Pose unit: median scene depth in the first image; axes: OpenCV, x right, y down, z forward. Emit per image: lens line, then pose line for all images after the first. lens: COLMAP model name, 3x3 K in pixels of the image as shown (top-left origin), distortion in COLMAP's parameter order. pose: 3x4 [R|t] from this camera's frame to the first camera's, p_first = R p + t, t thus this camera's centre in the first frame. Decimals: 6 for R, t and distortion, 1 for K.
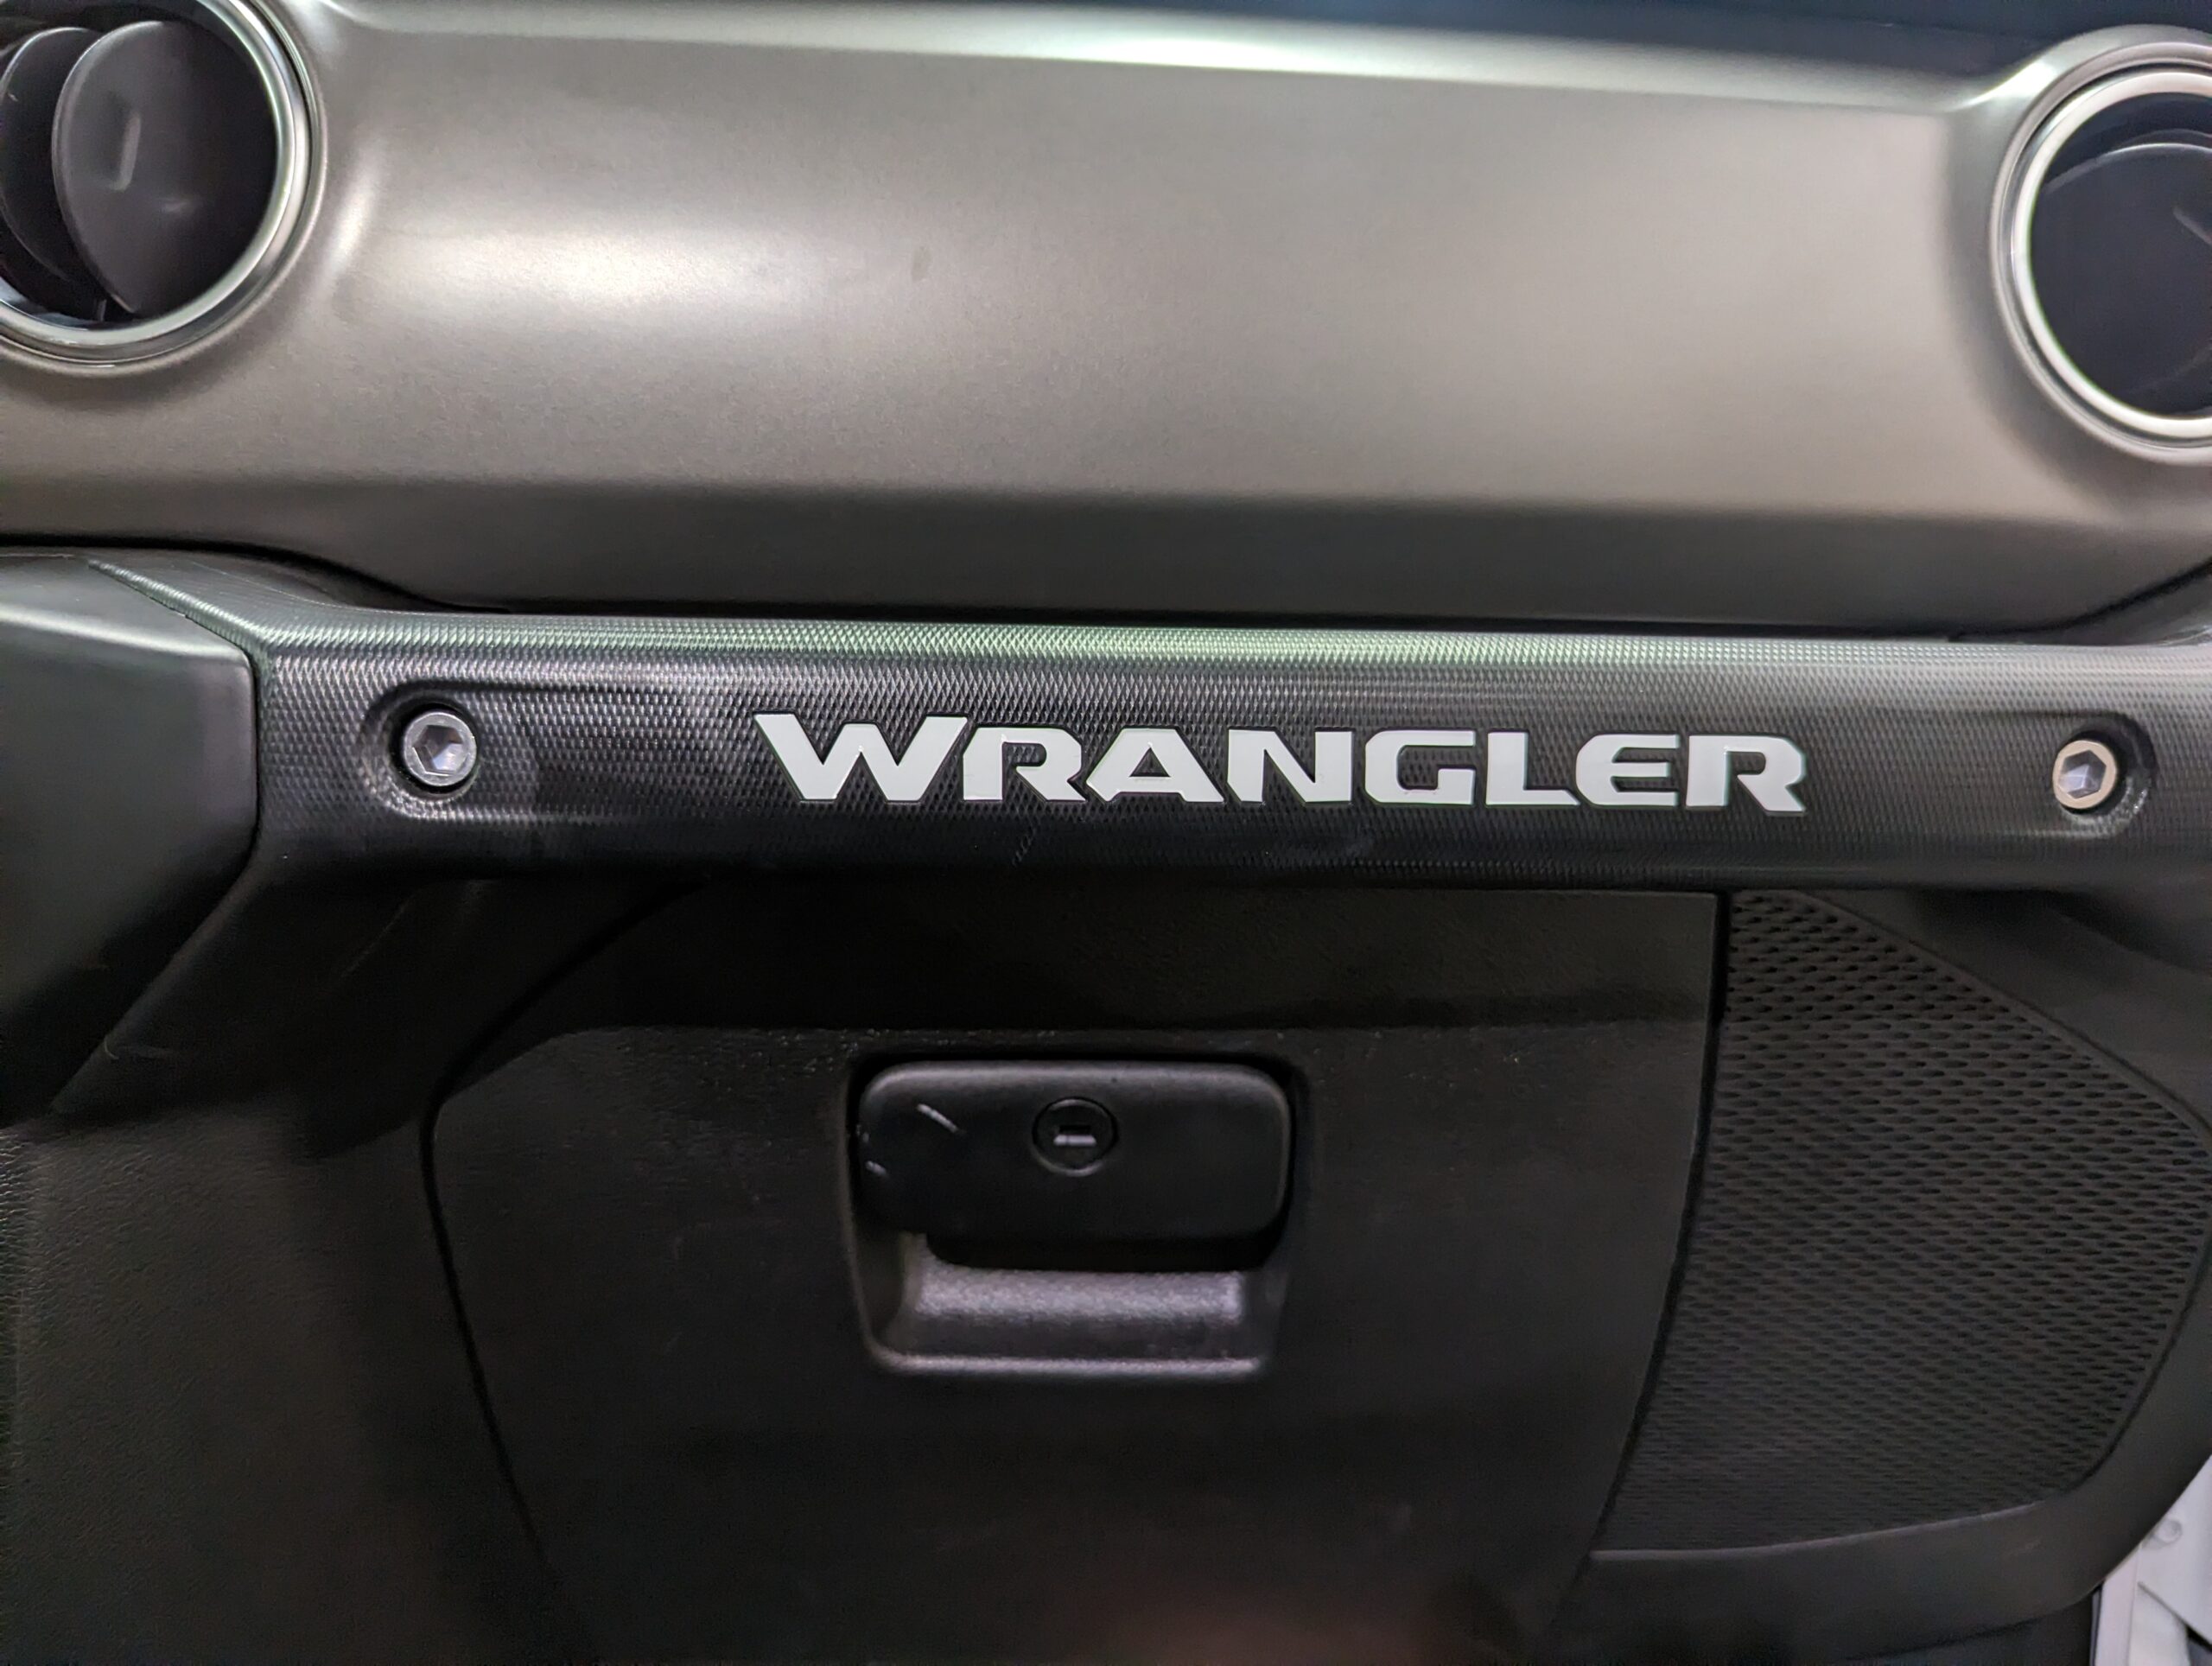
lens RADIAL K [[1538.5, 0, 1106.0], [0, 1538.5, 833.0], [0, 0, 1]] dist [0.043585, -0.033967]
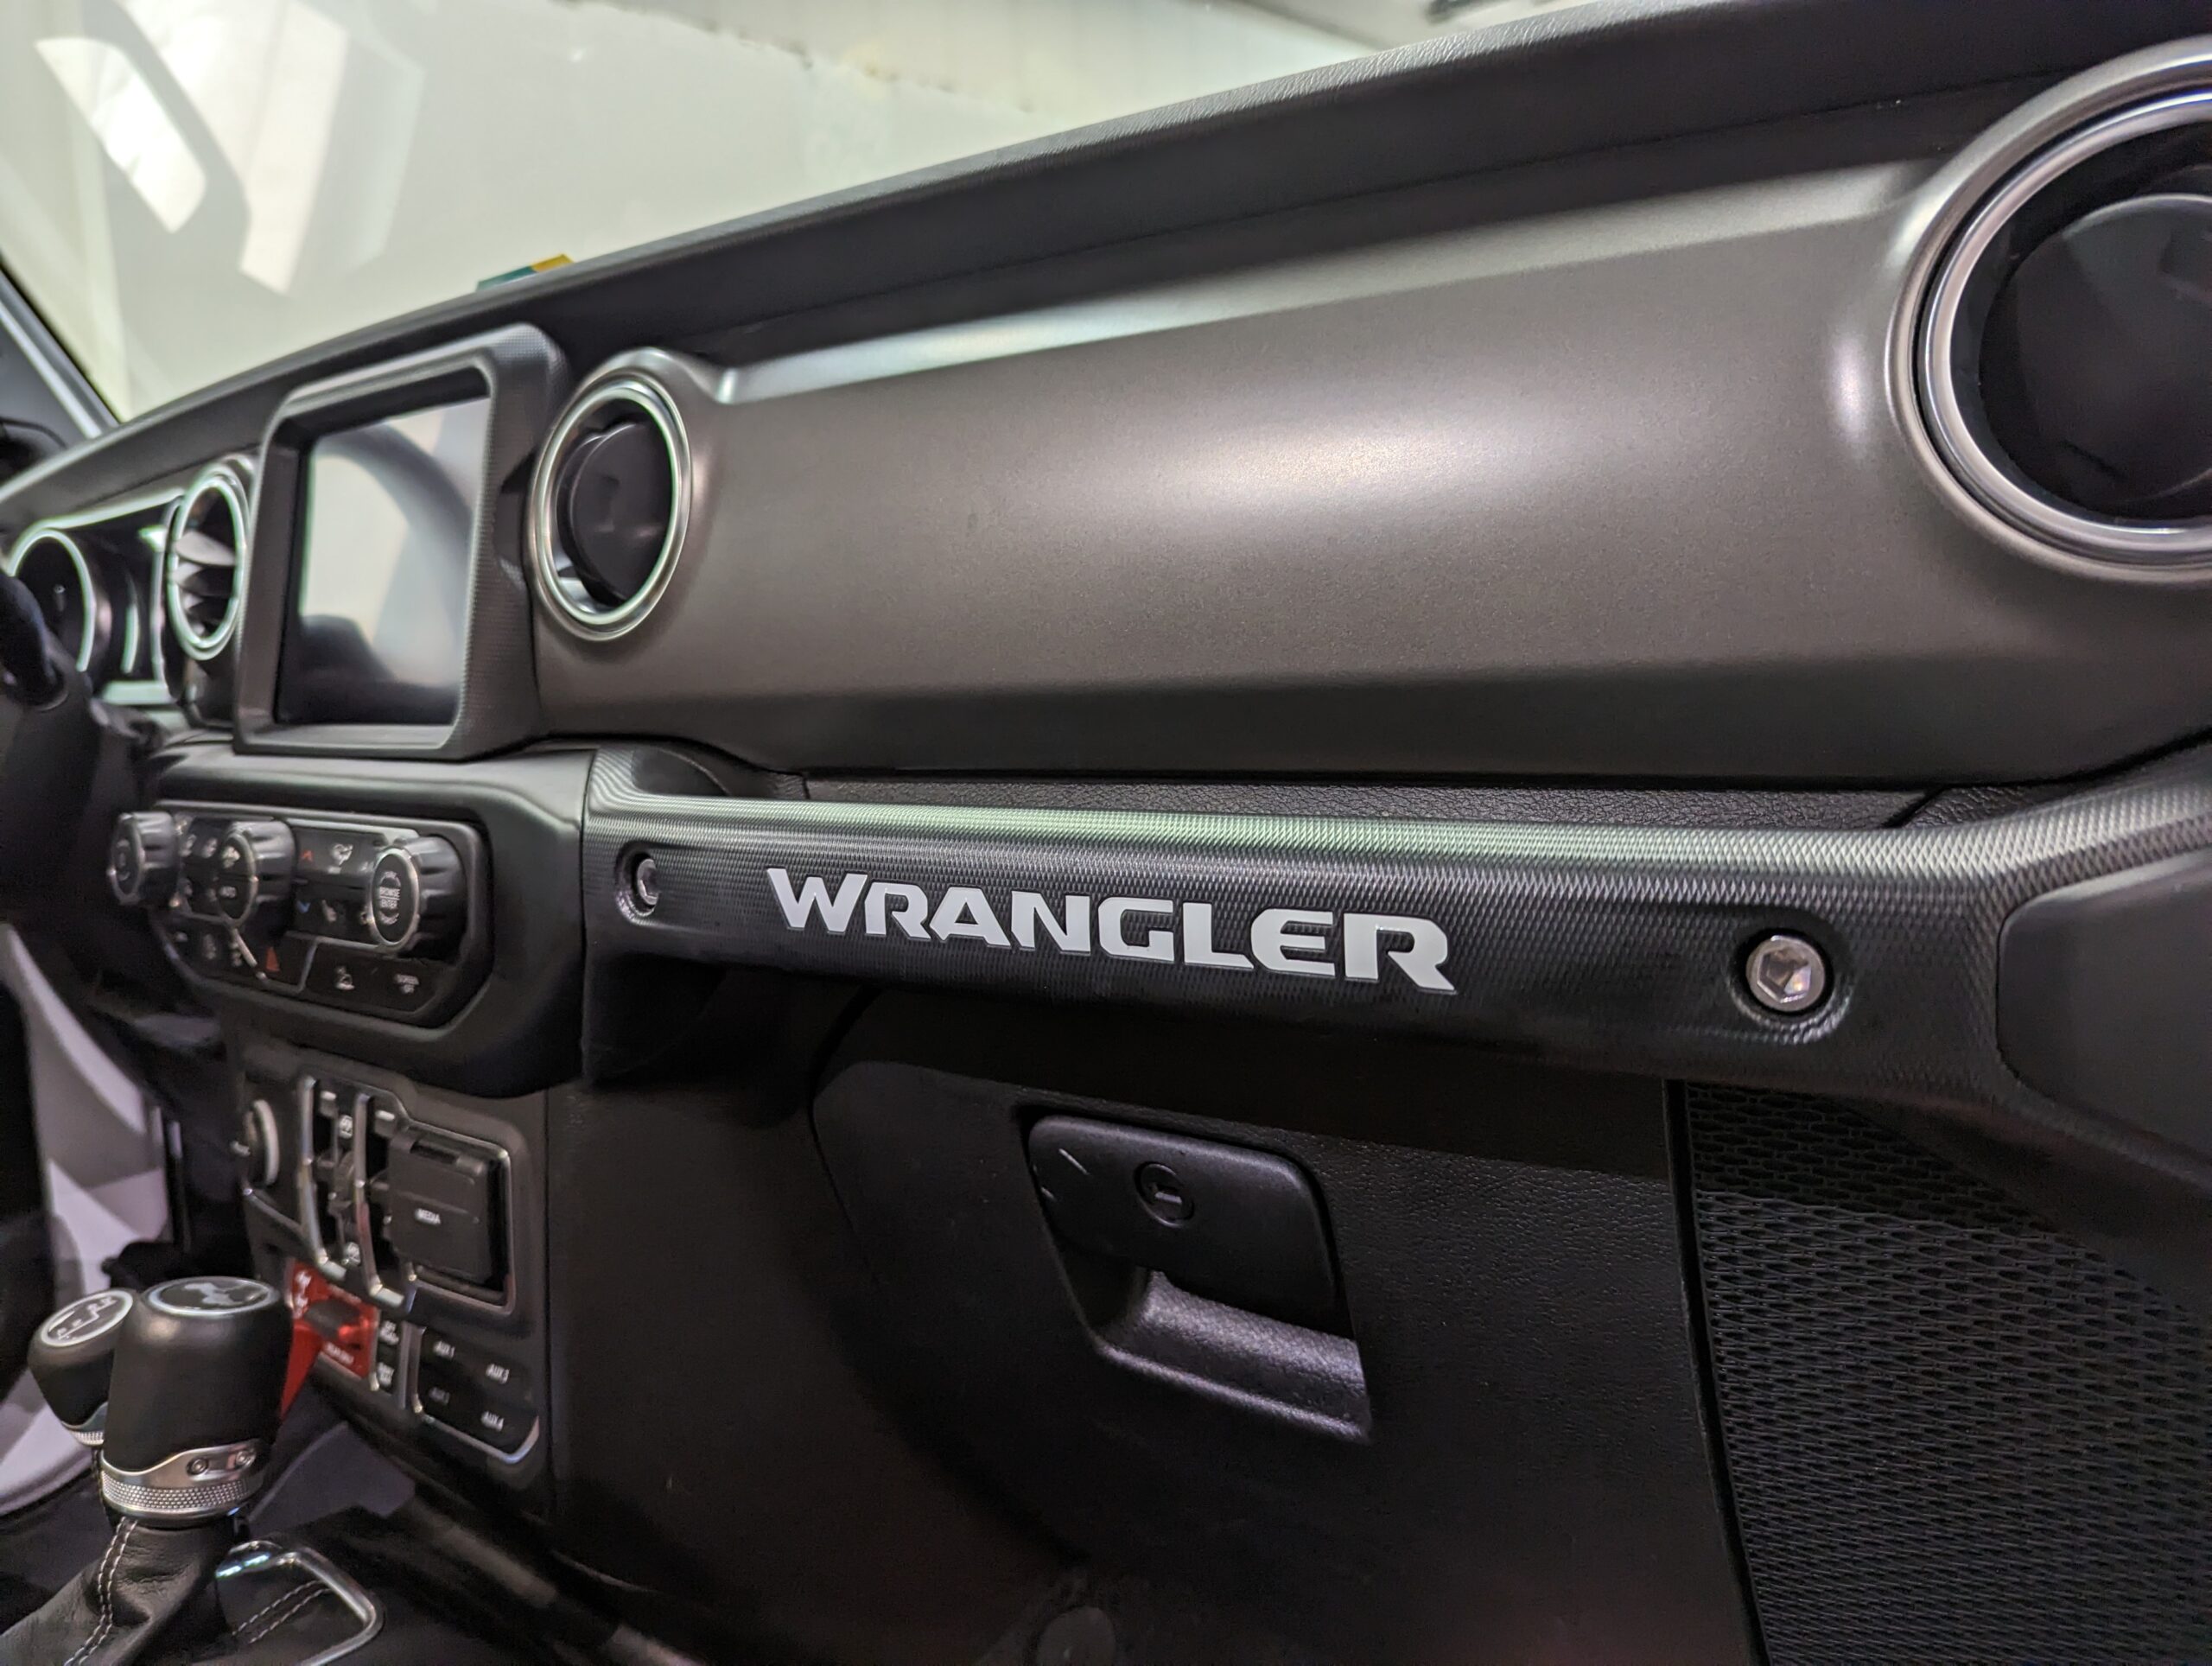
lens RADIAL K [[1538.5, 0, 1106.0], [0, 1538.5, 833.0], [0, 0, 1]] dist [0.043585, -0.033967]
pose [[0.779334, 0.022013, -0.626222, 0.943908], [-0.025318, 0.999673, 0.003632, -0.121641], [0.626097, 0.013024, 0.779636, 0.035991]]
